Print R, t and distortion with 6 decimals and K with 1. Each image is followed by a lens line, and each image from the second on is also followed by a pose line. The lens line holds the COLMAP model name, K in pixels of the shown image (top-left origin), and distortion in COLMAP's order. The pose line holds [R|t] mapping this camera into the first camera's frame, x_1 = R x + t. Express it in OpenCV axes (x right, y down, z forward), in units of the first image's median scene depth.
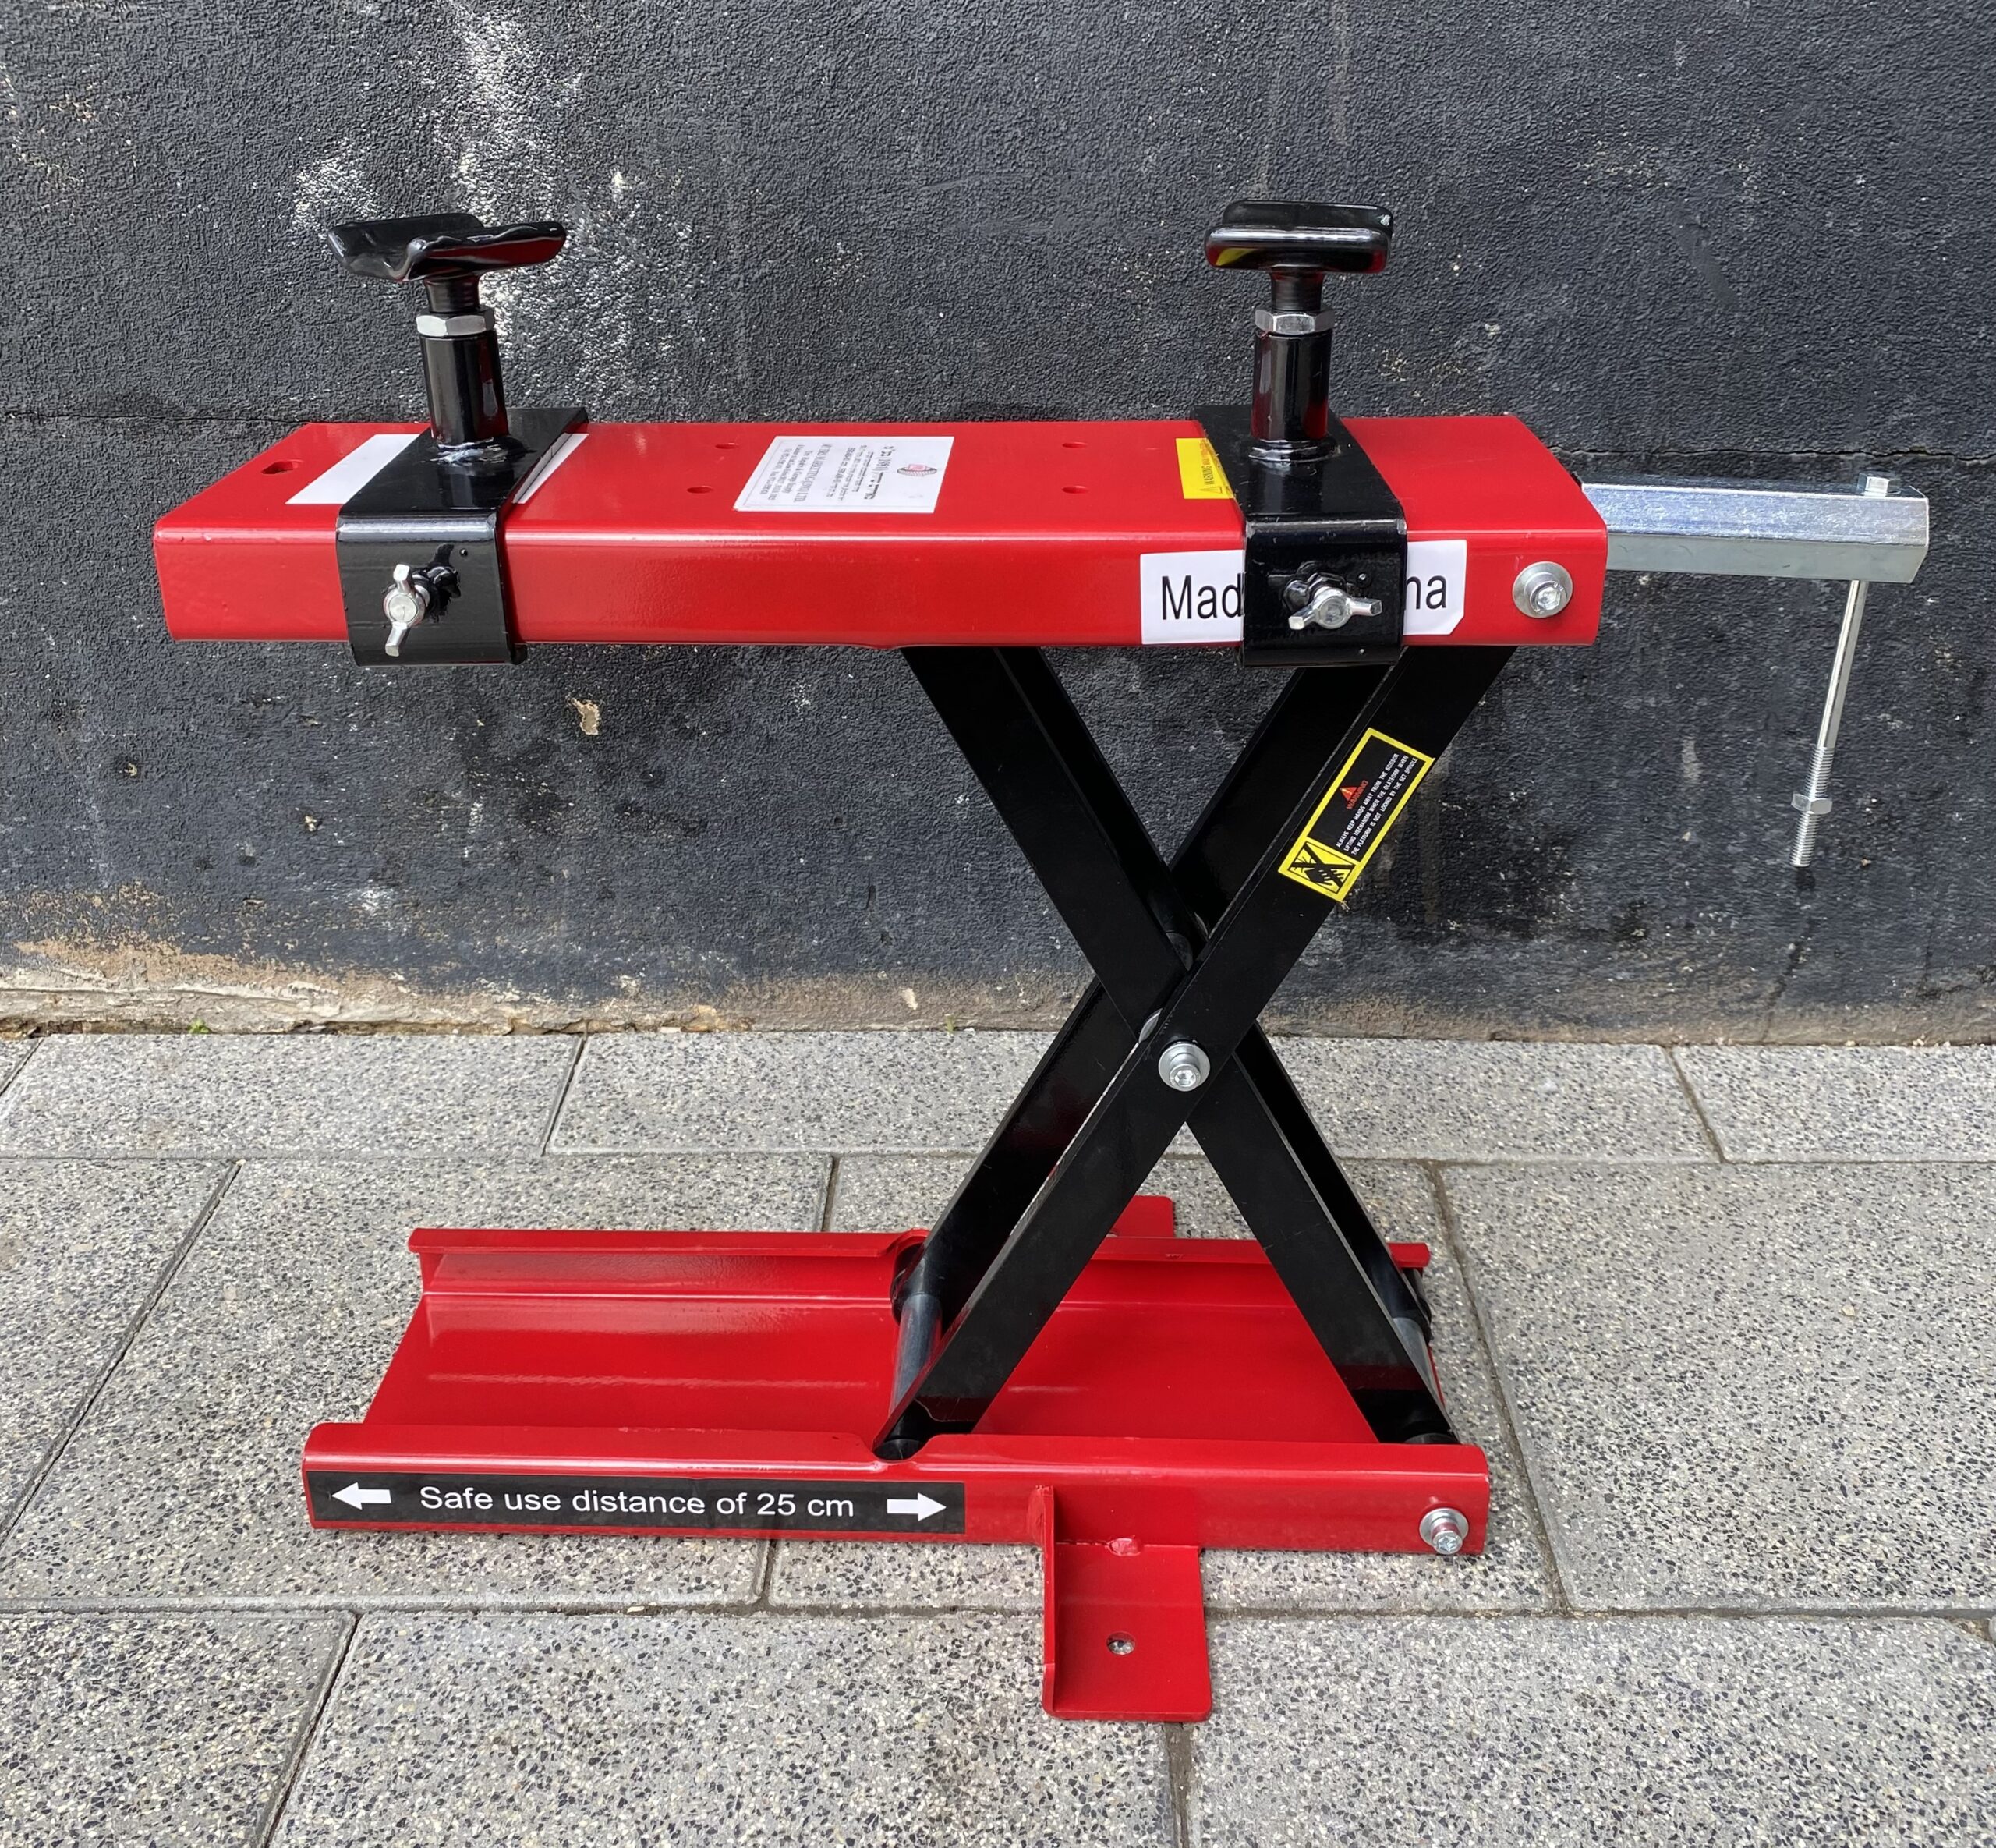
lens RADIAL K [[1954.7, 0, 1004.5], [0, 1954.7, 808.9], [0, 0, 1]] dist [0.036783, -0.029211]
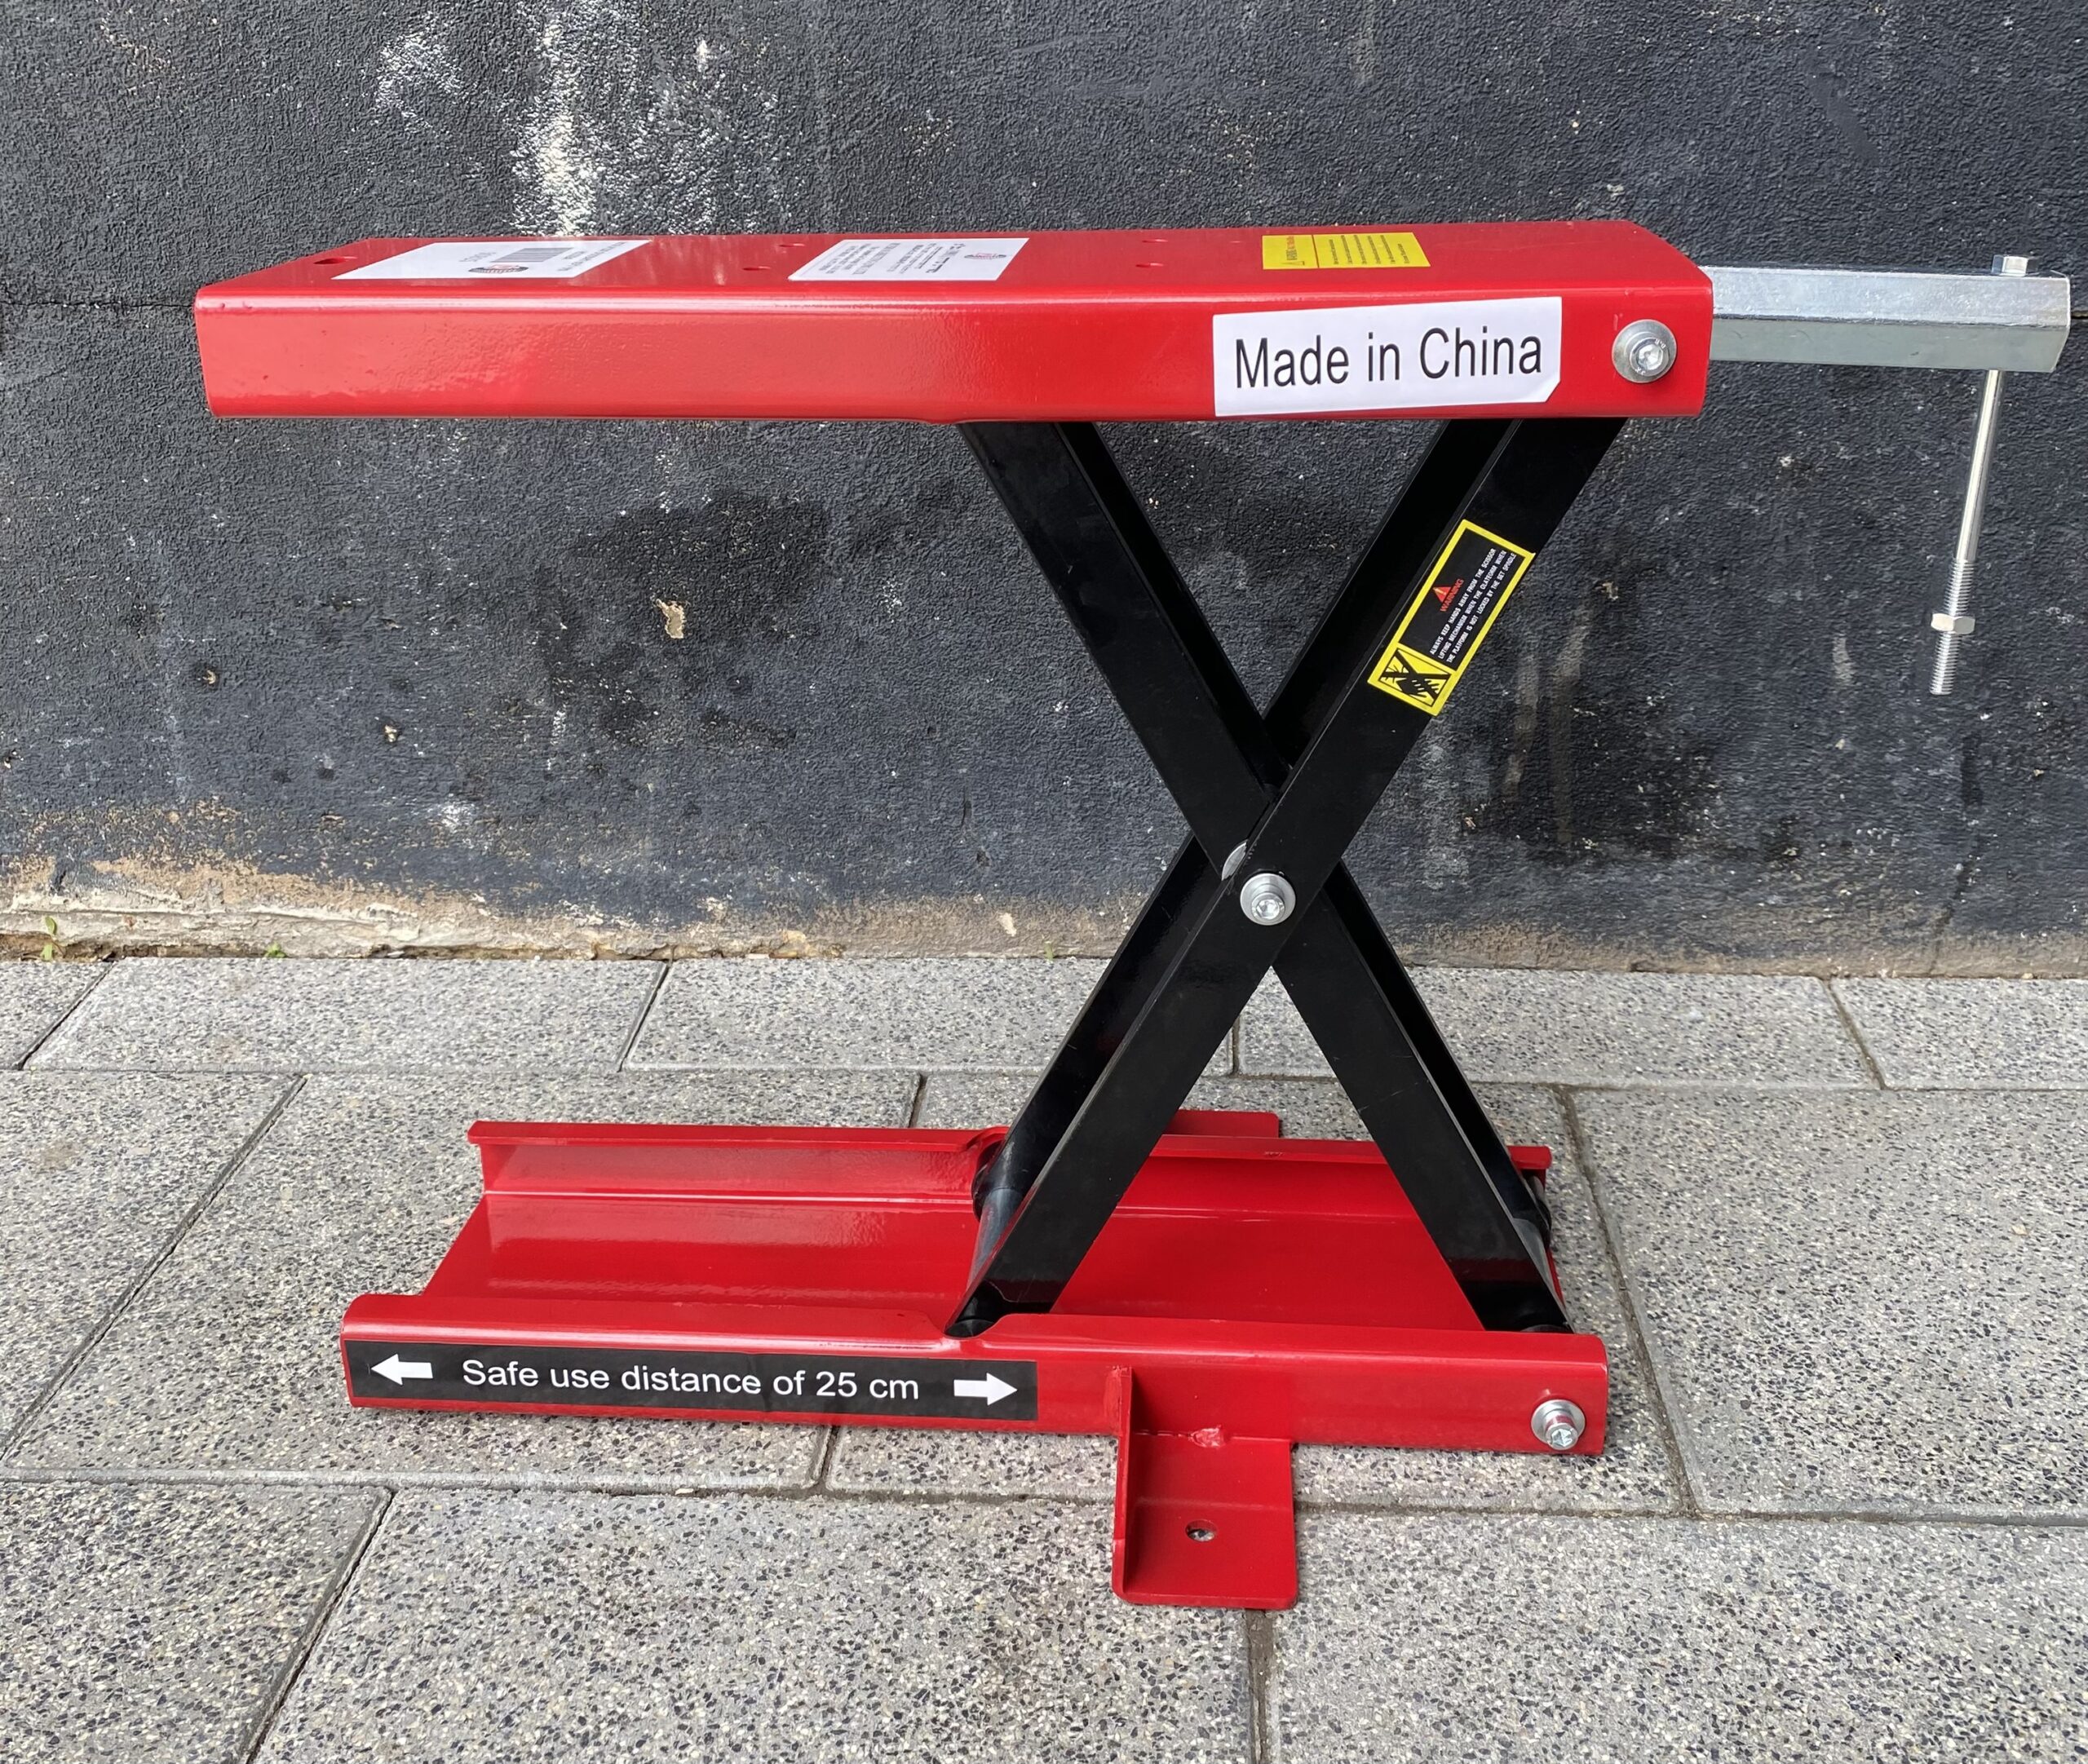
lens RADIAL K [[2039.9, 0, 1050.2], [0, 2039.9, 773.5], [0, 0, 1]] dist [0.050092, -0.065809]
pose [[0.998457, 0.000290, -0.055532, 0.034974], [-0.003341, 0.998489, -0.054850, 0.102464], [0.055432, 0.054951, 0.996949, 0.014062]]
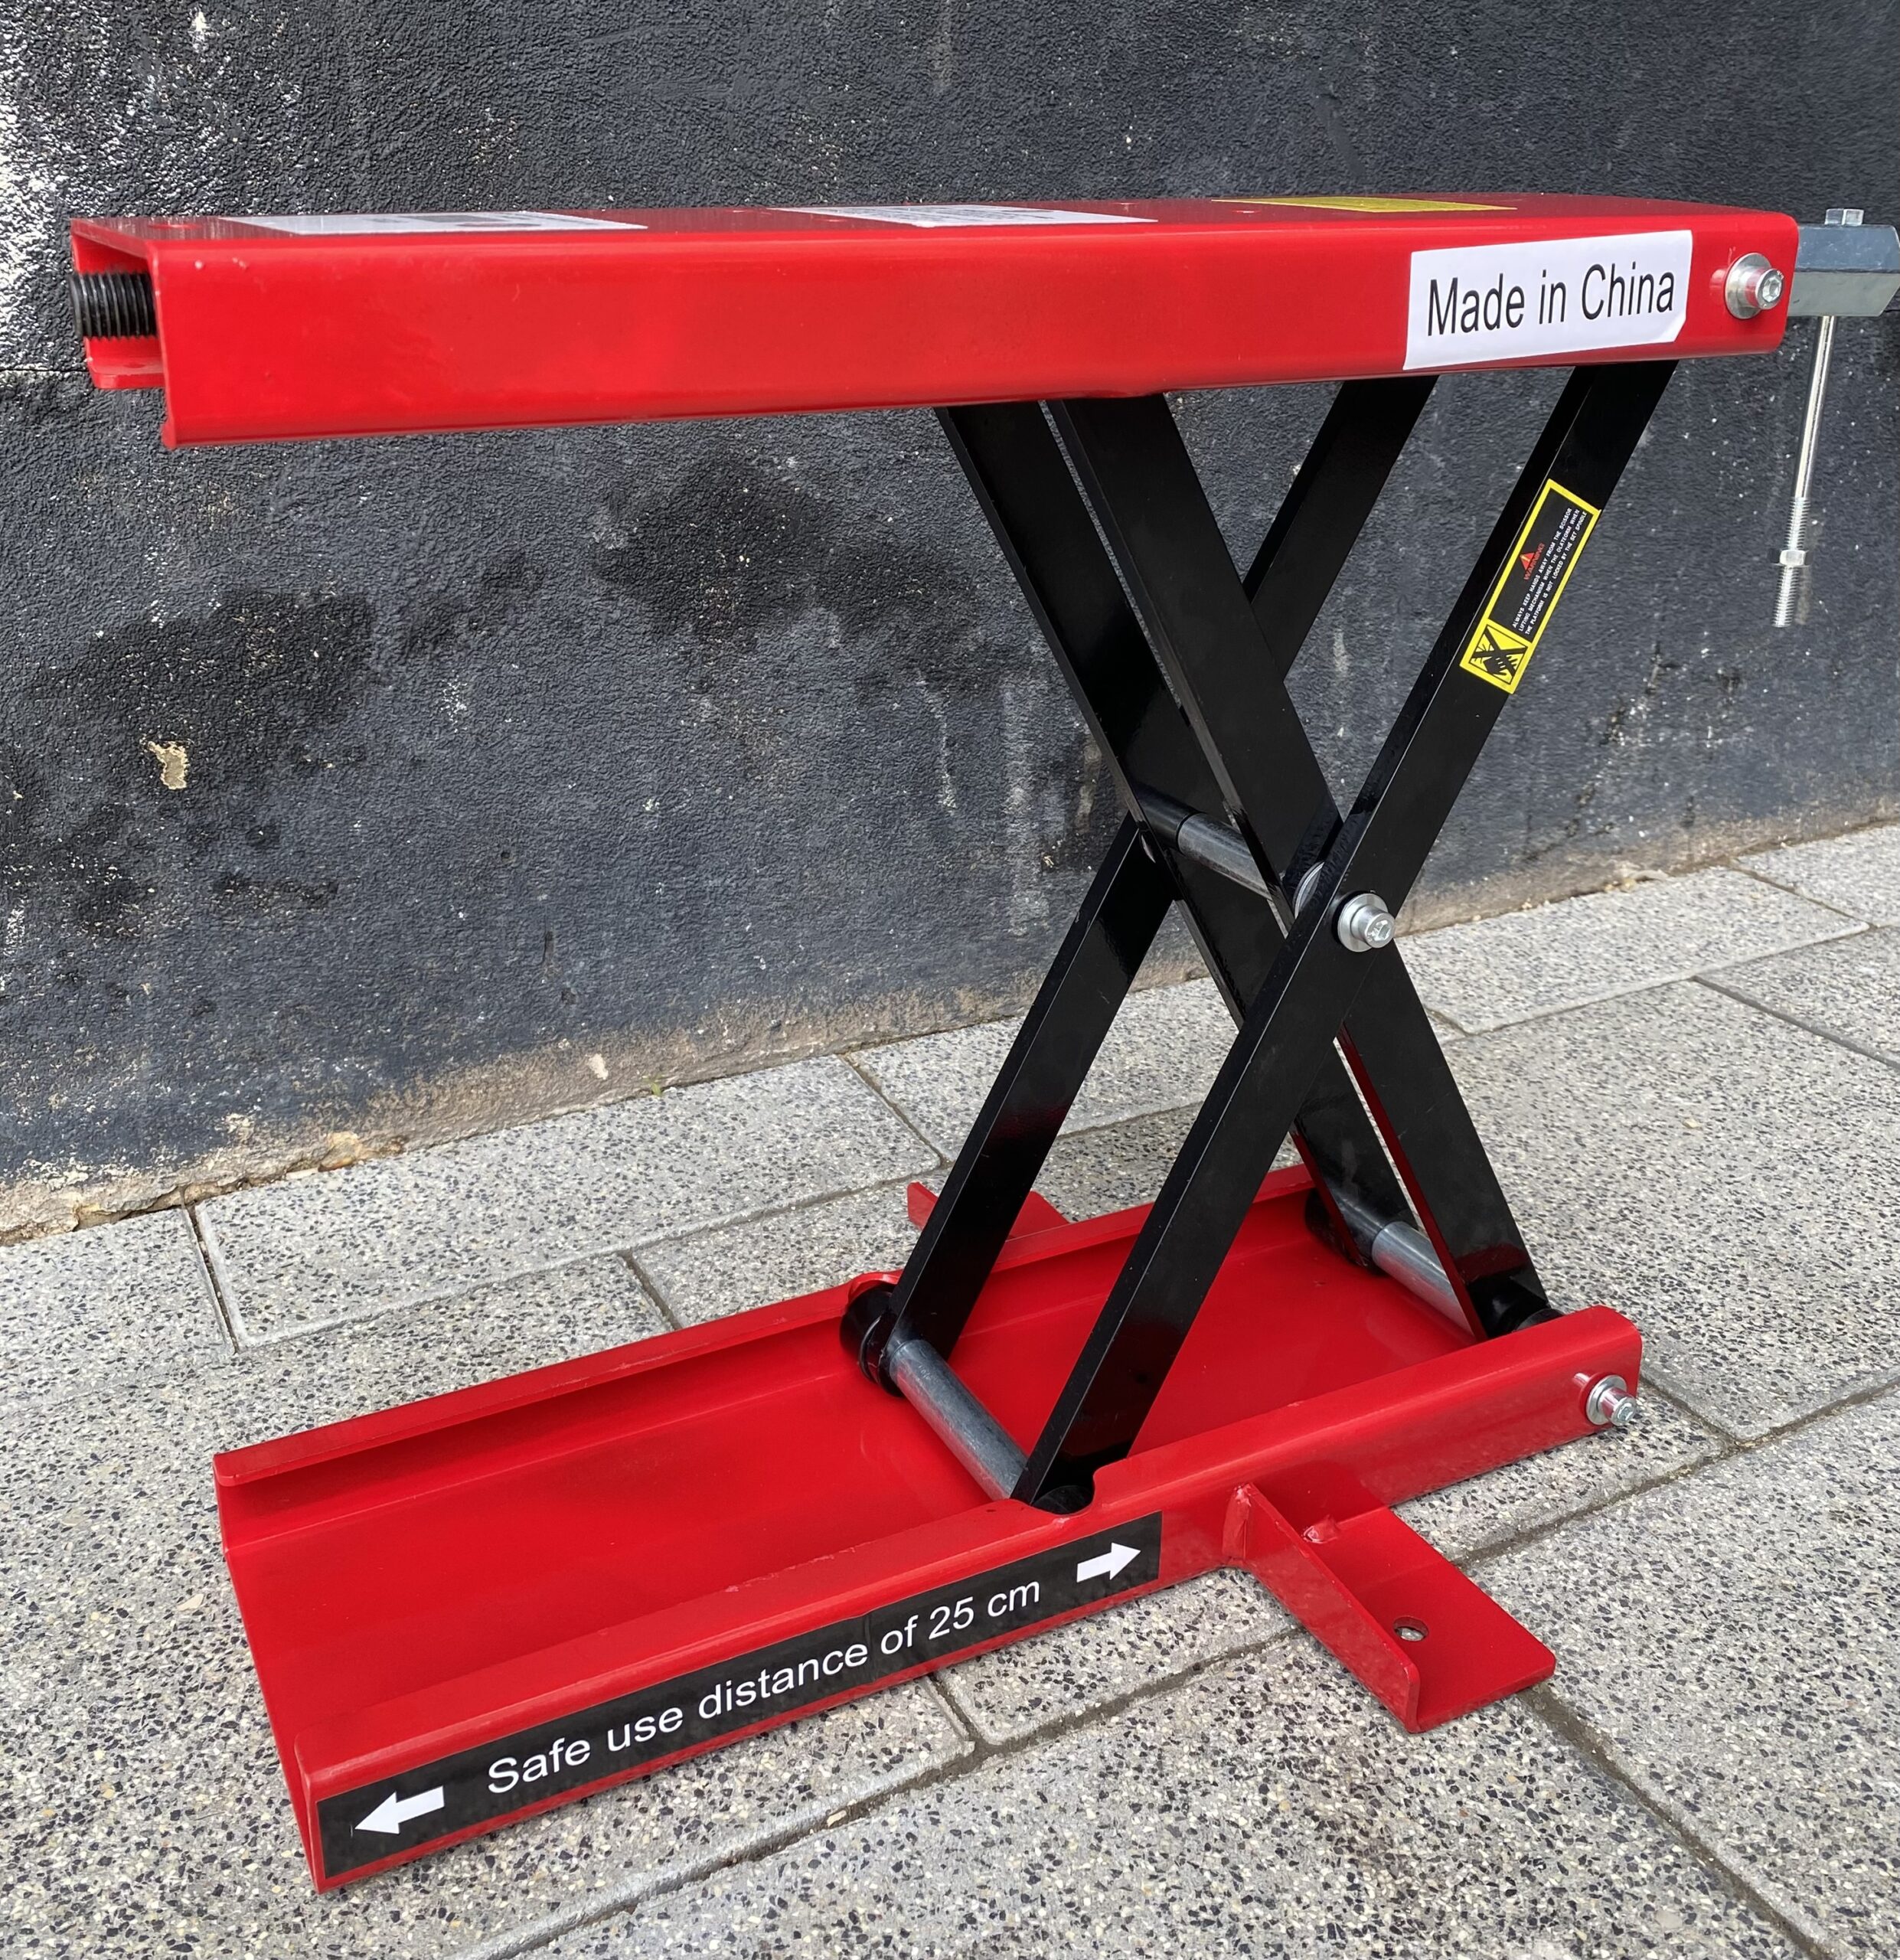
lens RADIAL K [[1960.4, 0, 888.1], [0, 1960.4, 839.1], [0, 0, 1]] dist [0.021171, 0.000000]
pose [[0.886508, -0.155734, 0.435719, -0.371410], [0.188634, 0.981493, -0.032988, 0.070179], [-0.422518, 0.111435, 0.899478, 0.259124]]
